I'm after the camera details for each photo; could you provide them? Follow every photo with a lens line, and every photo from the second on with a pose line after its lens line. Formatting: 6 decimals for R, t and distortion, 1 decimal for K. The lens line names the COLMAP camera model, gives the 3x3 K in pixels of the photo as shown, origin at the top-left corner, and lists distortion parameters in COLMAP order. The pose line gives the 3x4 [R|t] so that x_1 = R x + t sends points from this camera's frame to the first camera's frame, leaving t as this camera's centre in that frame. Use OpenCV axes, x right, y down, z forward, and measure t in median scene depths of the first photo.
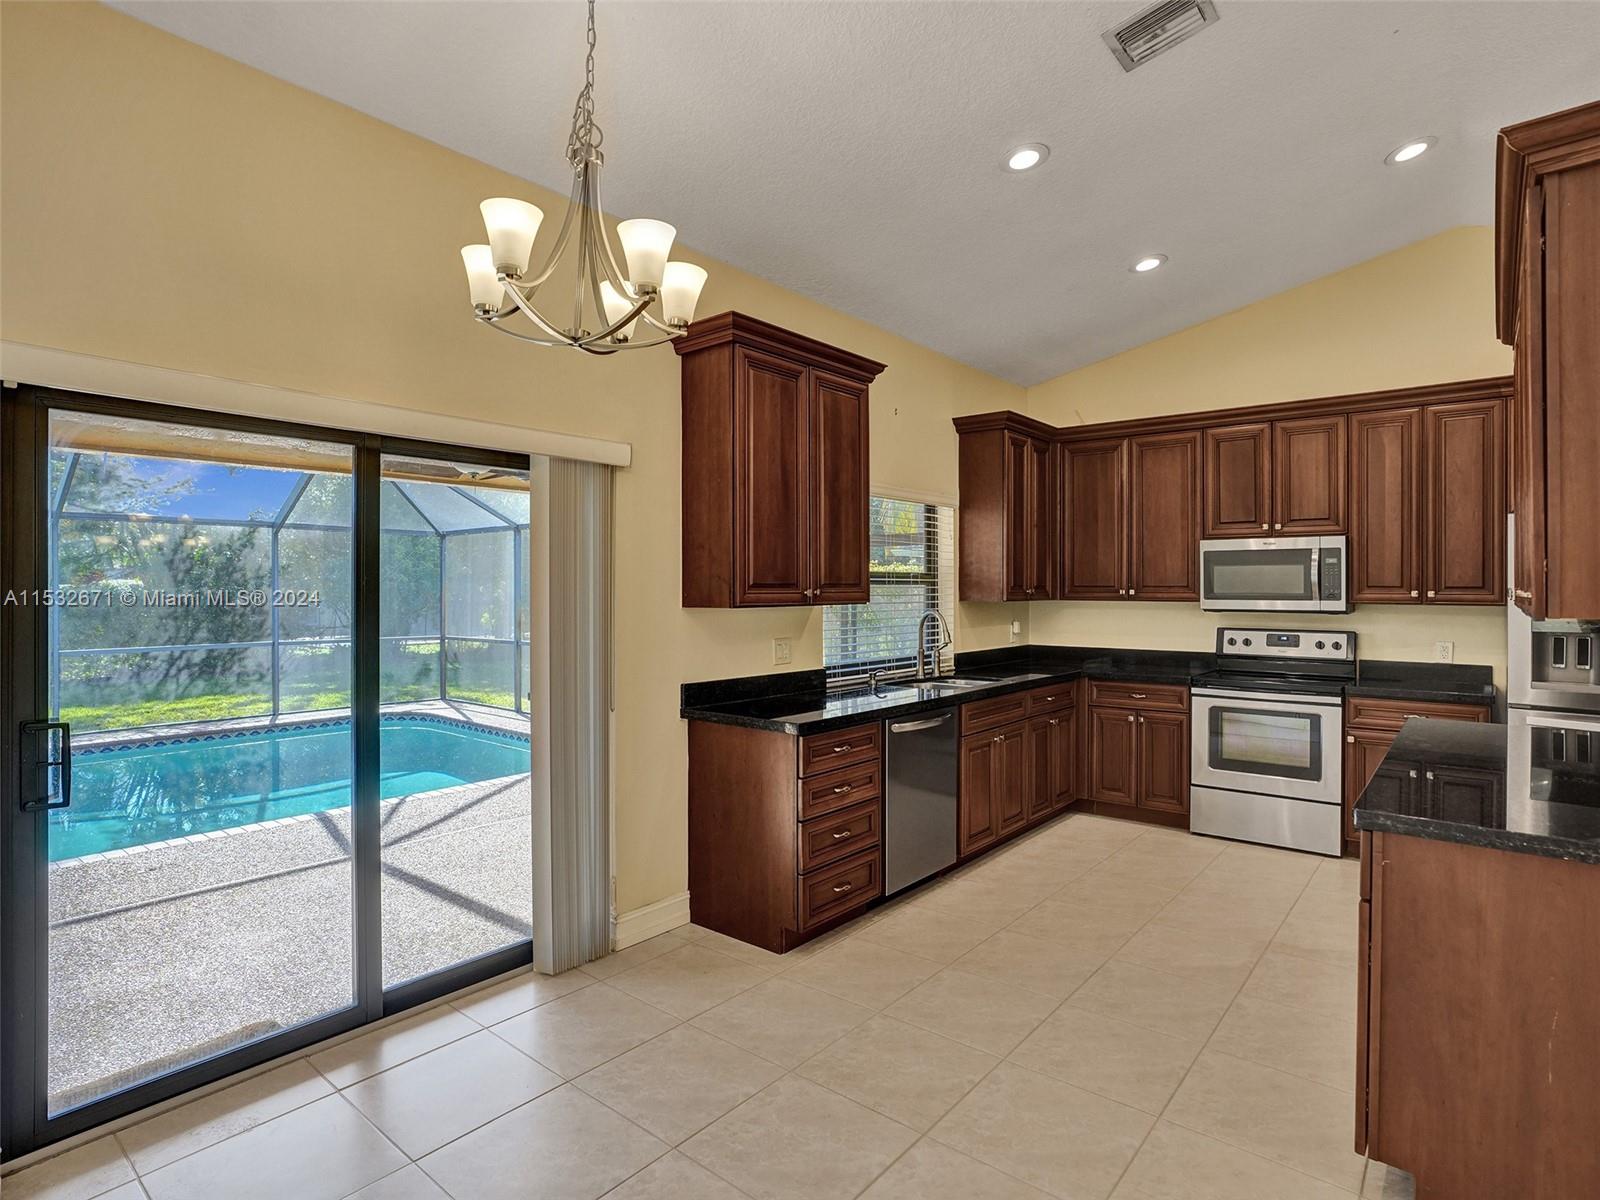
lens RADIAL K [[825.1, 0, 807.7], [0, 825.1, 585.1], [0, 0, 1]] dist [-0.053667, 0.000034]
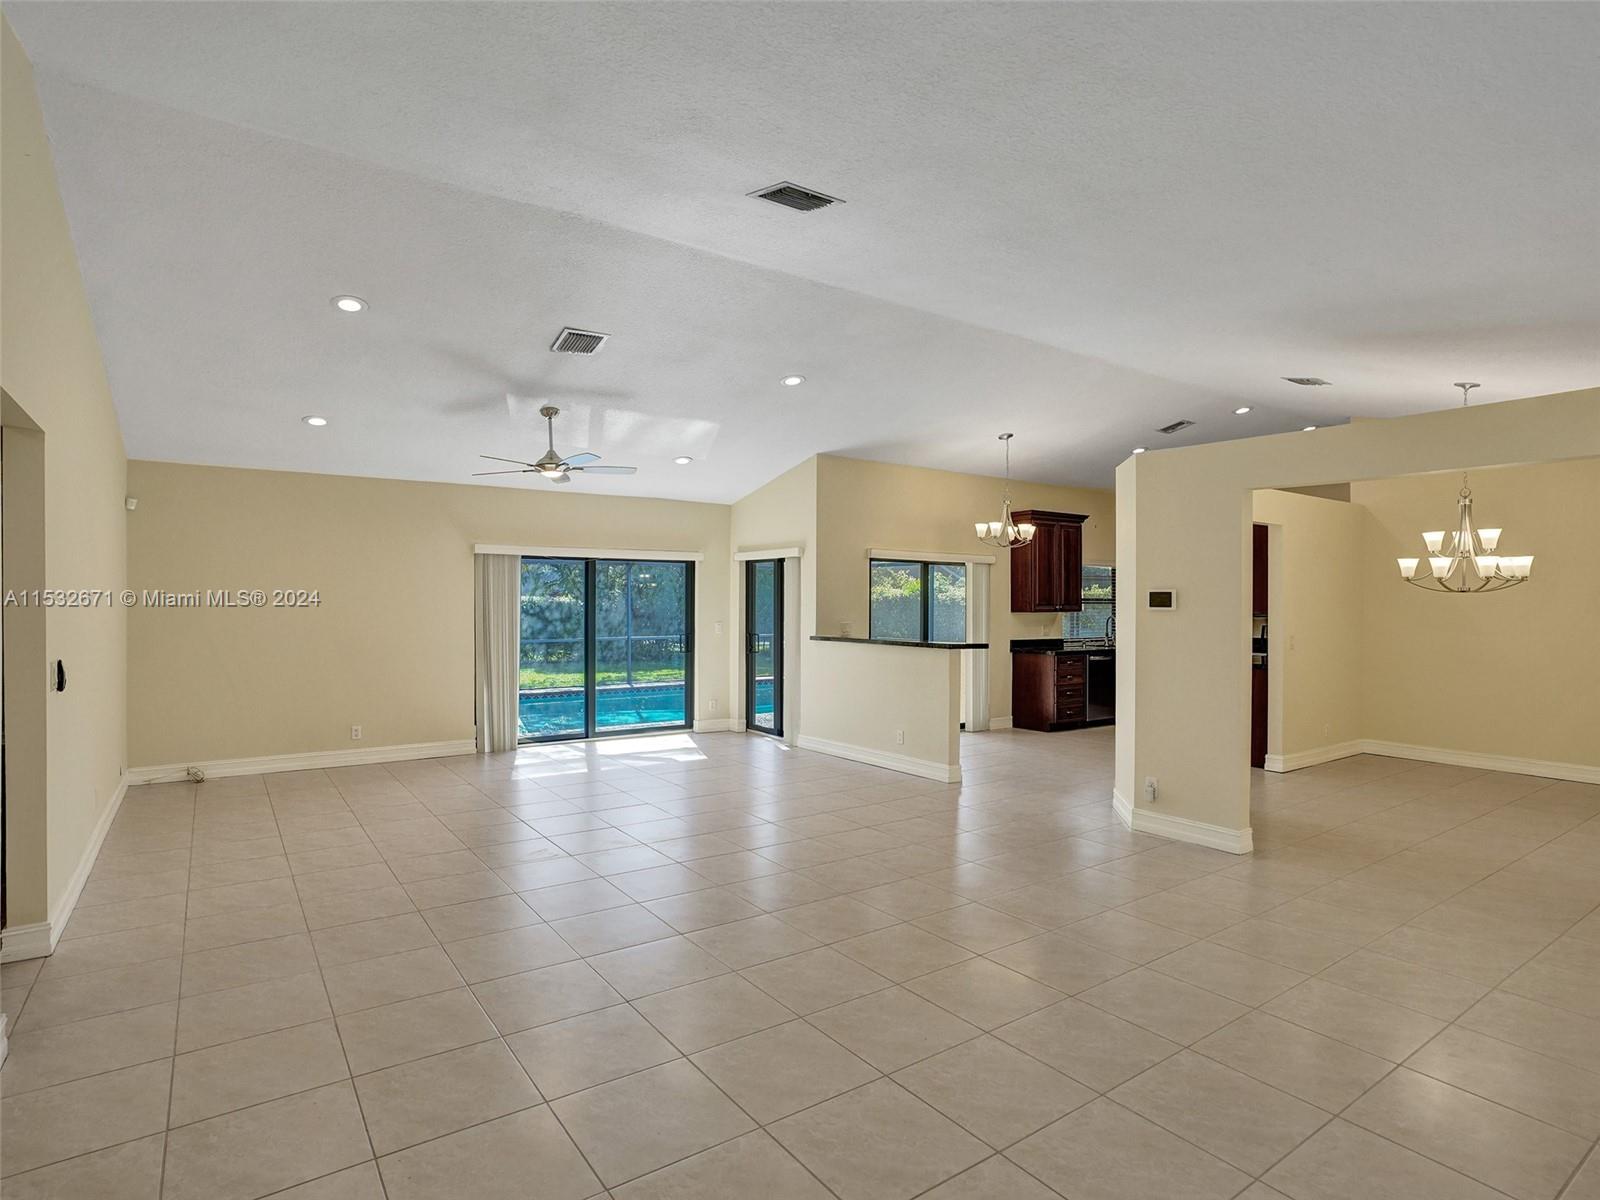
lens RADIAL K [[842.4, 0, 804.9], [0, 842.4, 600.4], [0, 0, 1]] dist [-0.034345, 0.001673]
pose [[0.967855, 0.003526, -0.251485, -0.088761], [-0.003394, 0.999994, 0.000956, -0.010993], [0.251486, -0.000072, 0.967861, -1.532775]]
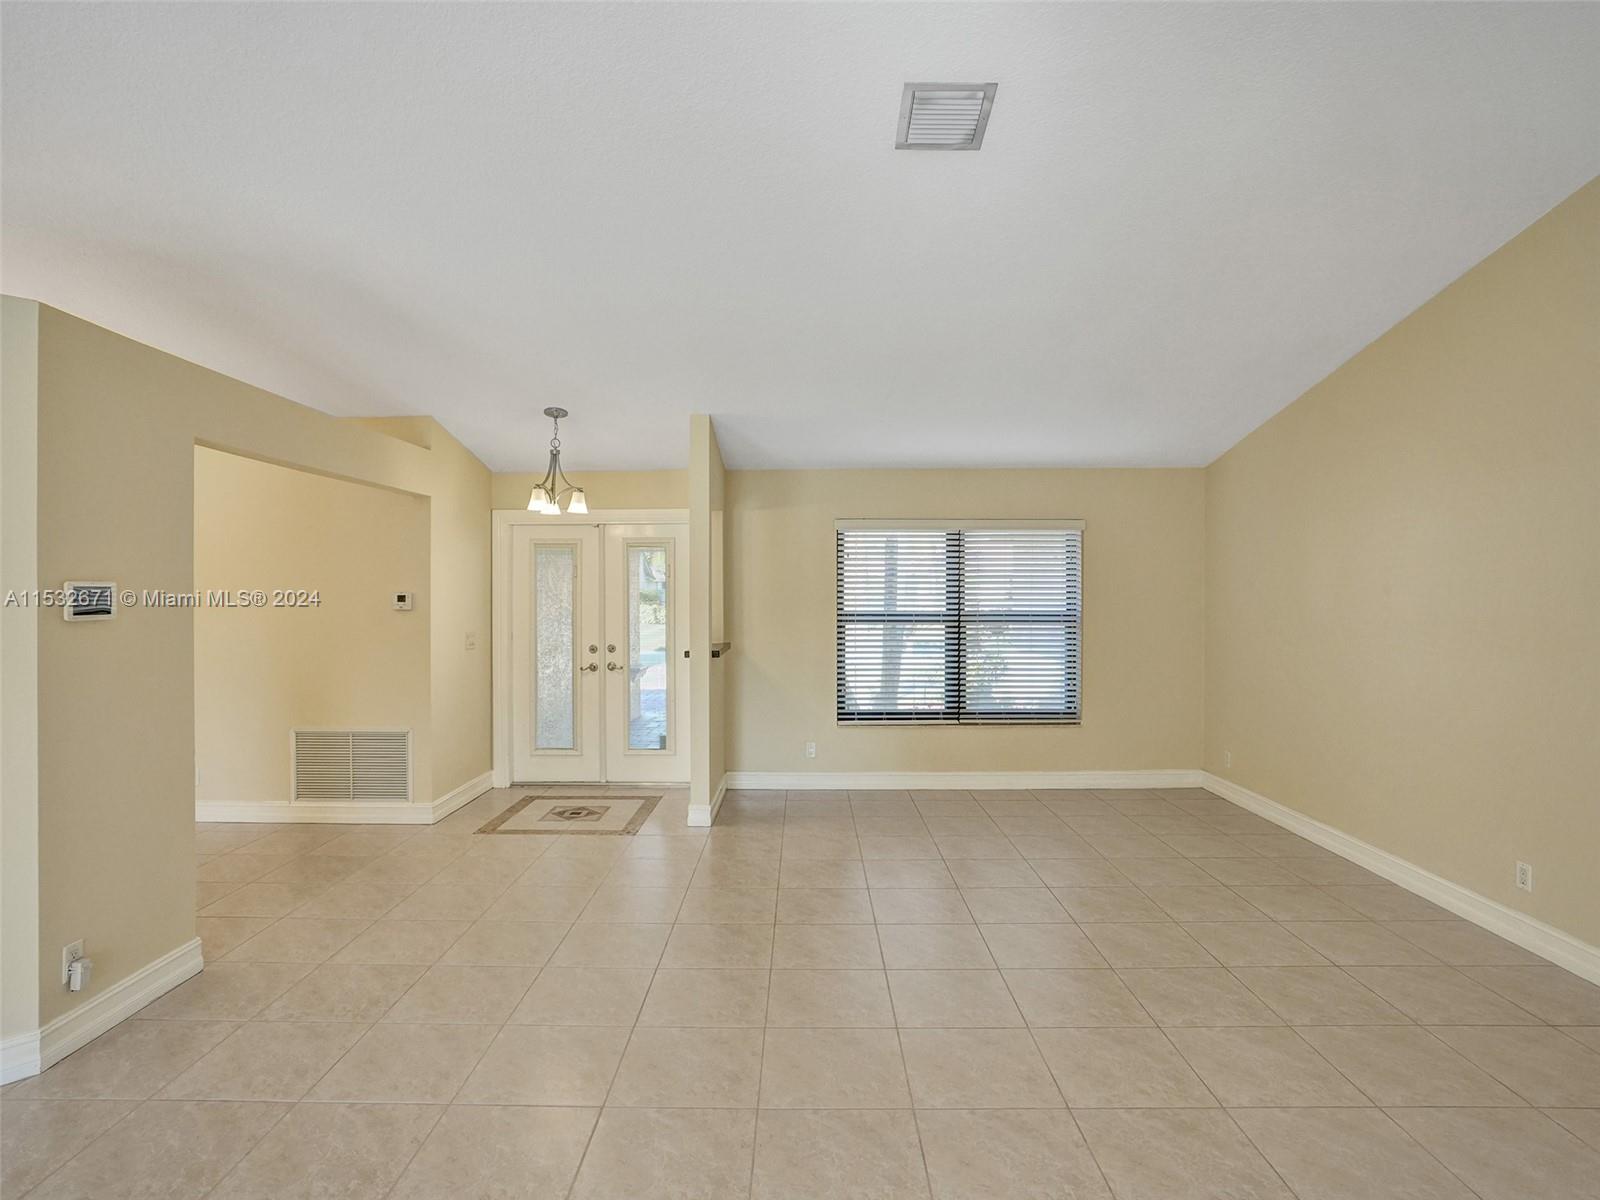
lens RADIAL K [[838.2, 0, 768.8], [0, 838.2, 594.0], [0, 0, 1]] dist [0.003229, 0.001610]
pose [[-0.617196, -0.003029, 0.786803, -0.721533], [-0.001315, 0.999995, 0.002818, -0.017971], [-0.786808, 0.000704, -0.617197, -0.255778]]
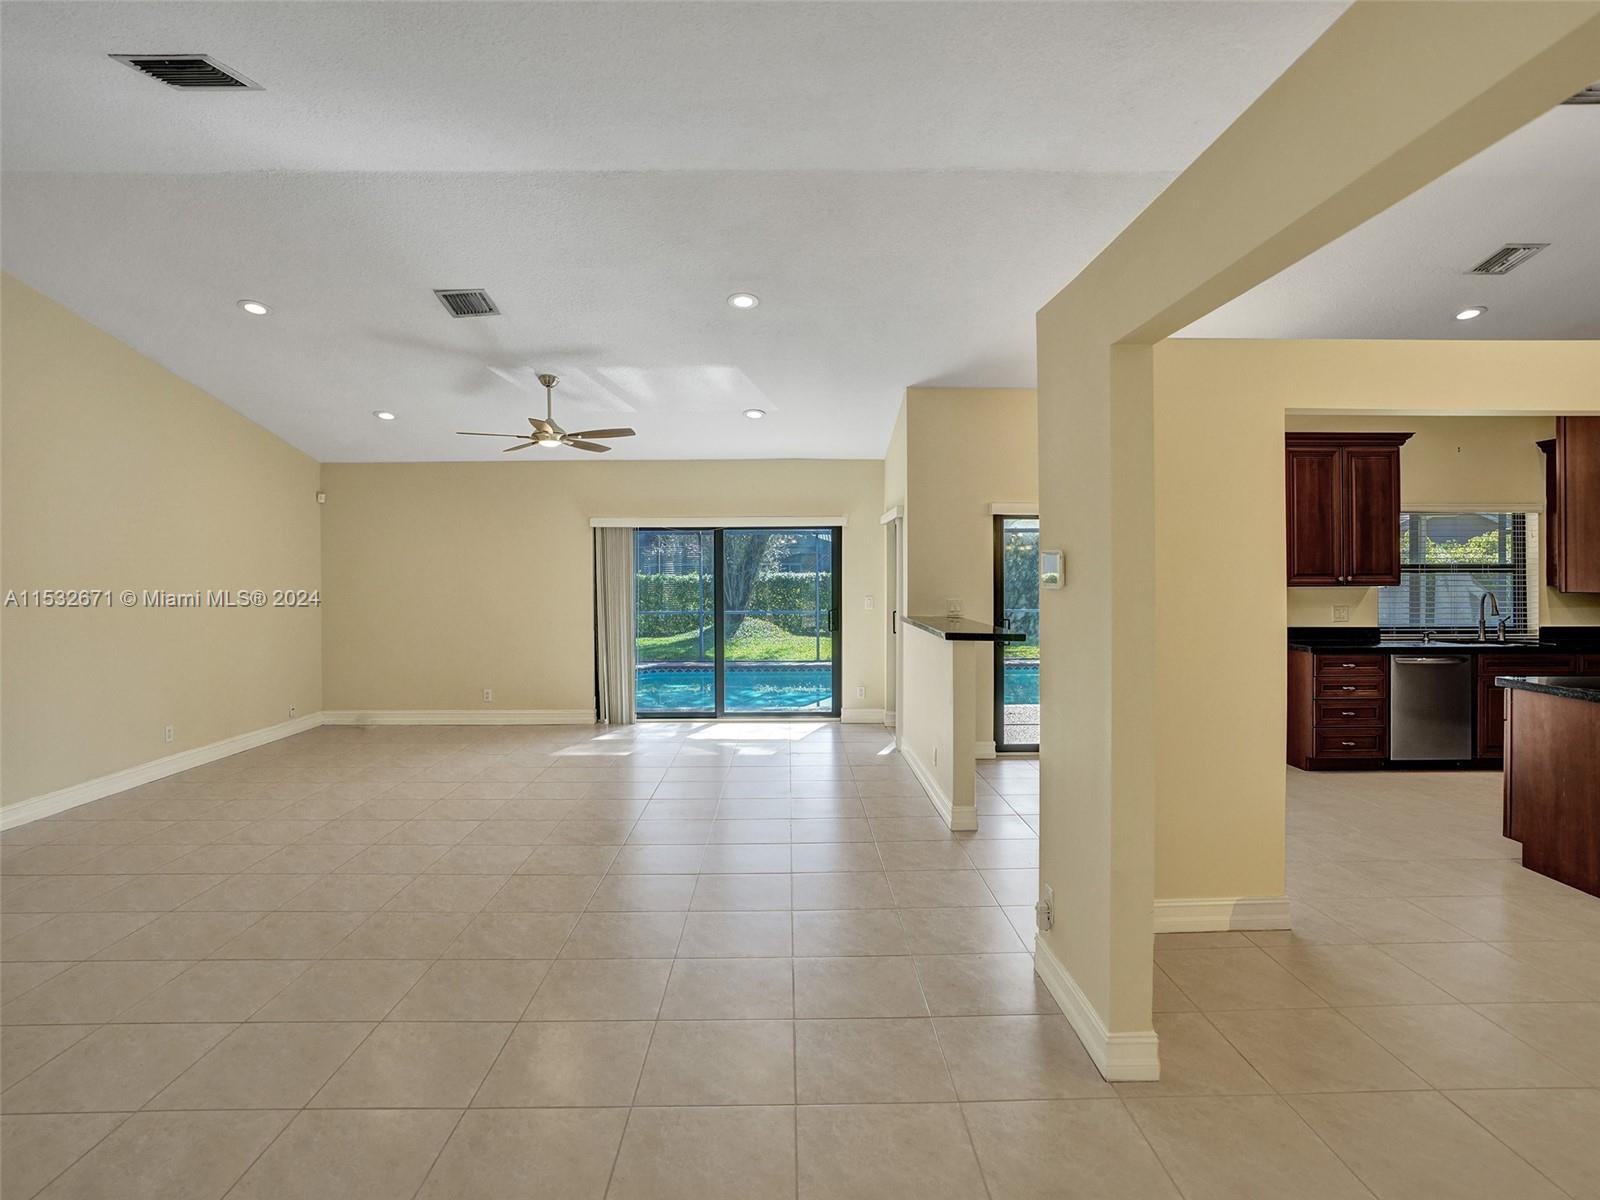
lens RADIAL K [[845.4, 0, 798.5], [0, 845.4, 572.5], [0, 0, 1]] dist [-0.020039, 0.001970]
pose [[0.656518, -0.001064, -0.754309, 0.478462], [0.005887, 0.999976, 0.003712, -0.013836], [0.754287, -0.006878, 0.656509, -0.837583]]
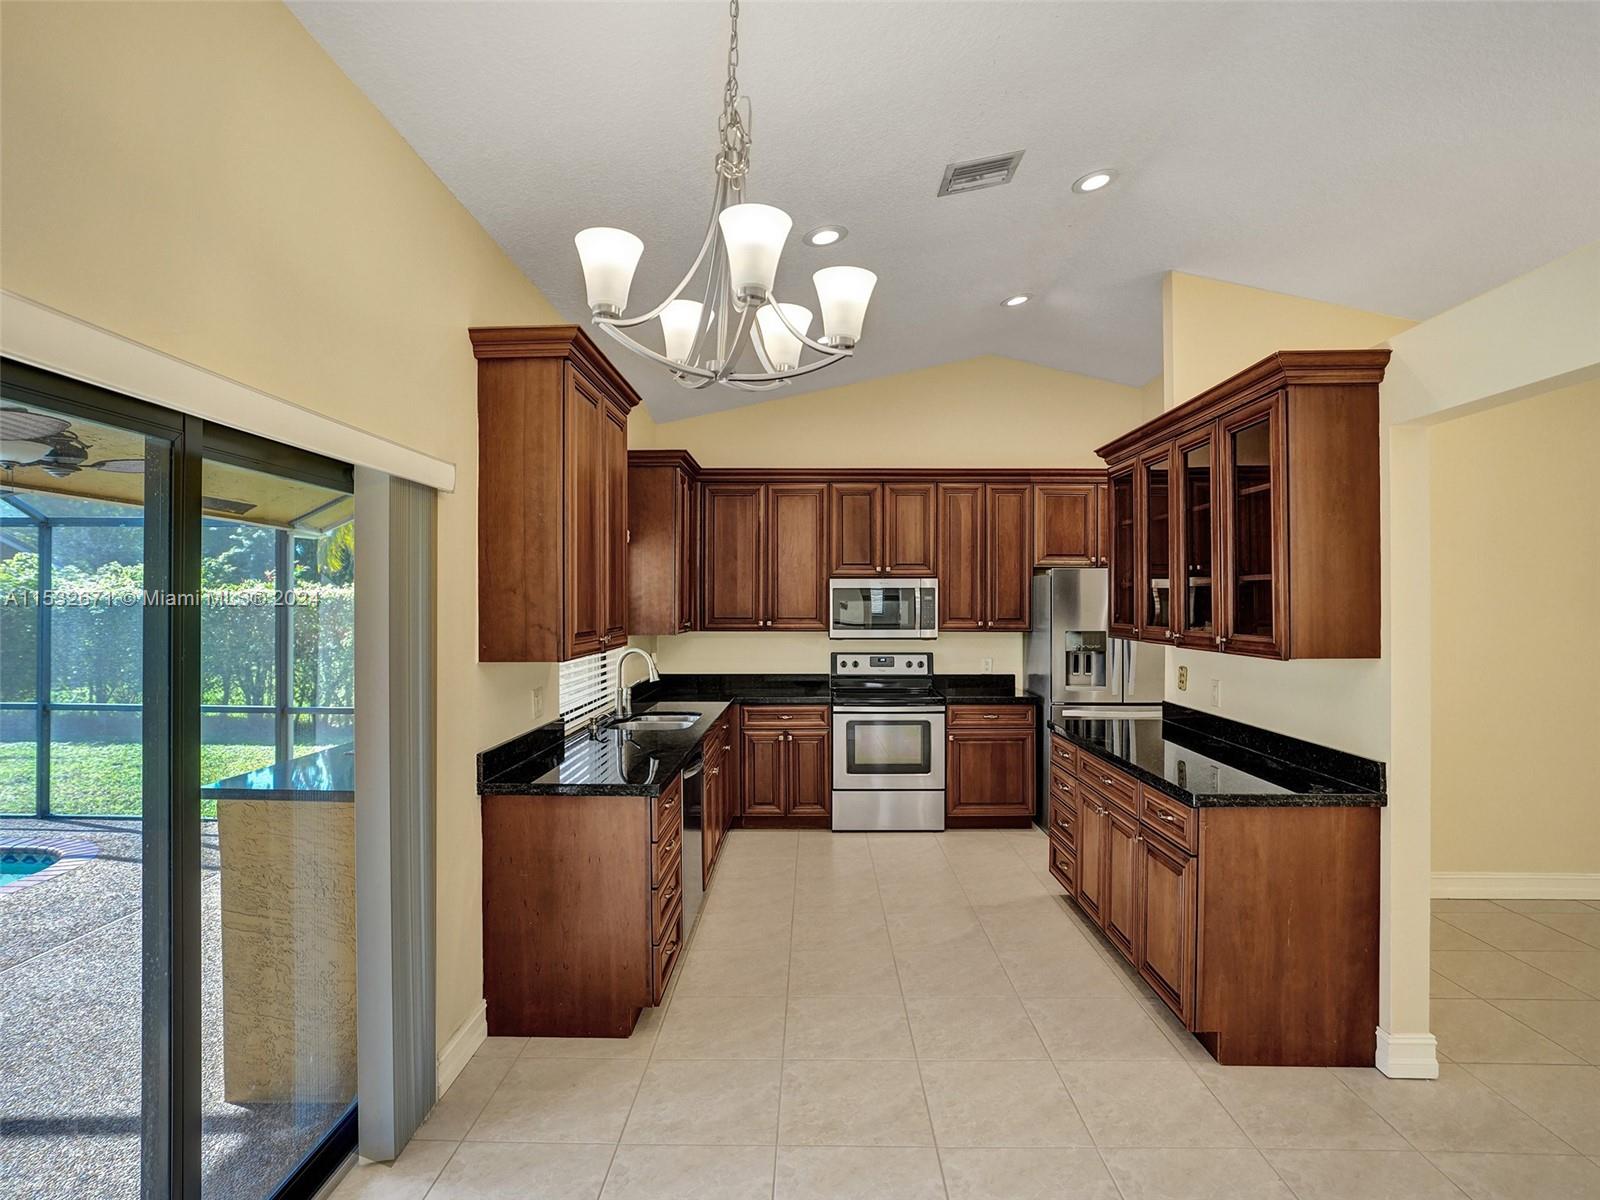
lens RADIAL K [[835.4, 0, 796.4], [0, 835.4, 595.5], [0, 0, 1]] dist [-0.038675, 0.011117]
pose [[0.777271, 0.003842, 0.629154, -0.342895], [-0.002719, 0.999993, -0.002747, -0.030819], [-0.629160, 0.000425, 0.777276, 0.114701]]
